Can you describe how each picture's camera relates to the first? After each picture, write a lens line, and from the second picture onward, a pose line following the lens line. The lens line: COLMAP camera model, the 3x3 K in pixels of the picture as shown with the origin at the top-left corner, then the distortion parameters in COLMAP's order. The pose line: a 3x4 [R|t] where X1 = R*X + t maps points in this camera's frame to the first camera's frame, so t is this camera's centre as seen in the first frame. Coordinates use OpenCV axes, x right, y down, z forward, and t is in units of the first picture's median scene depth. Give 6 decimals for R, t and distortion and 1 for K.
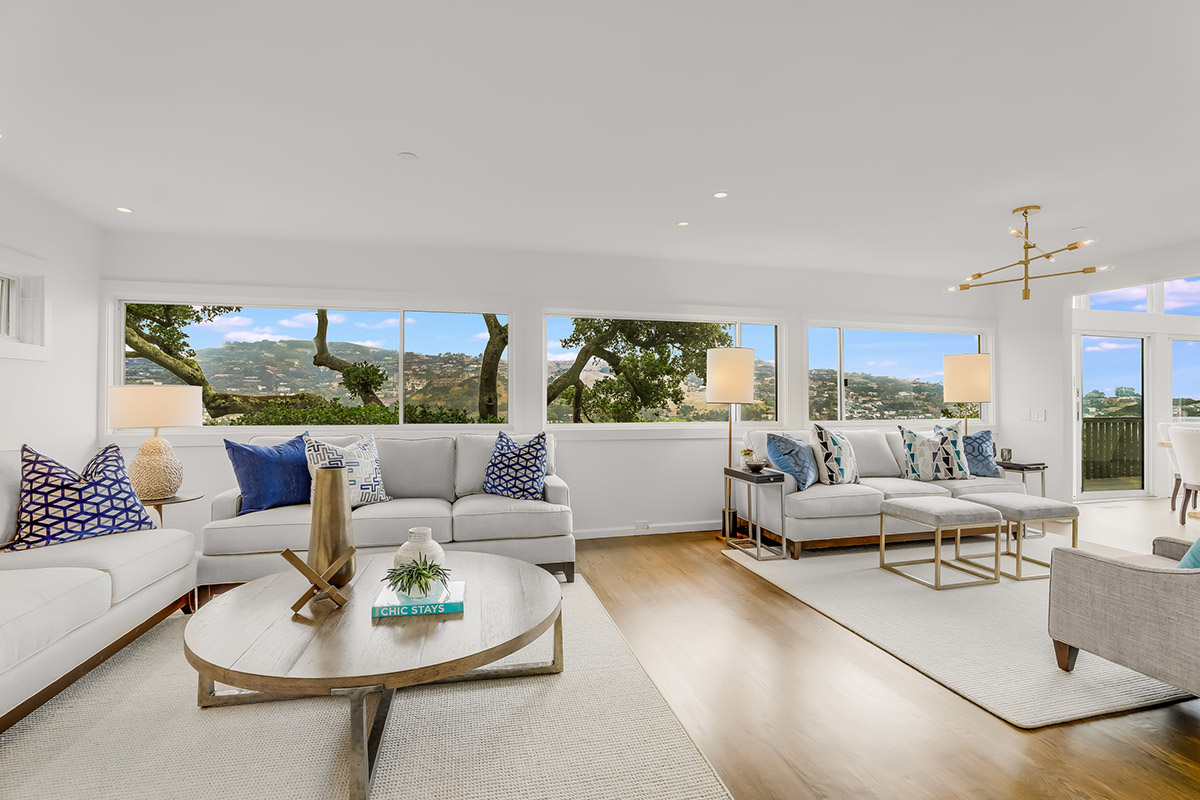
lens RADIAL K [[560.2, 0, 597.3], [0, 560.2, 399.8], [0, 0, 1]] dist [-0.002565, 0.001062]
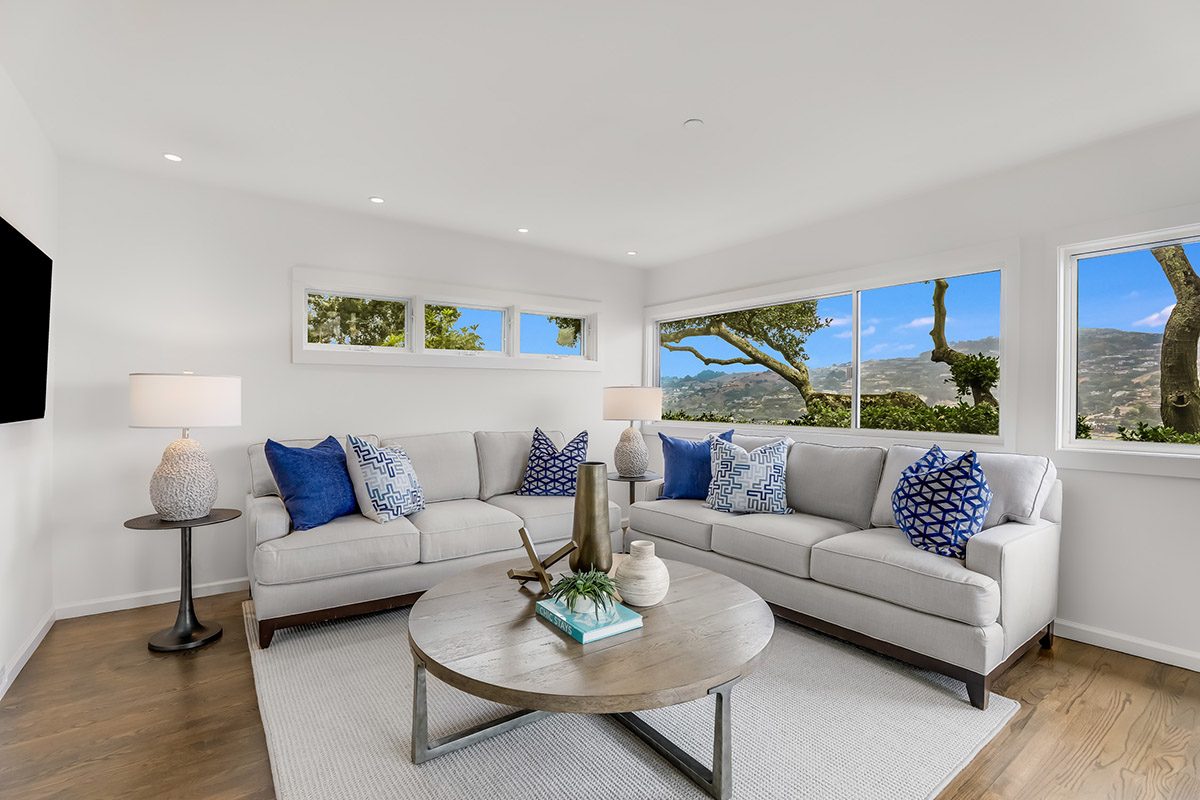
lens RADIAL K [[560.2, 0, 600.0], [0, 560.2, 399.5], [0, 0, 1]] dist [-0.002565, 0.001062]
pose [[0.404688, 0.002559, -0.914451, 0.316405], [-0.001200, 0.999997, 0.002268, -0.000449], [0.914454, 0.000180, 0.404690, 0.380507]]
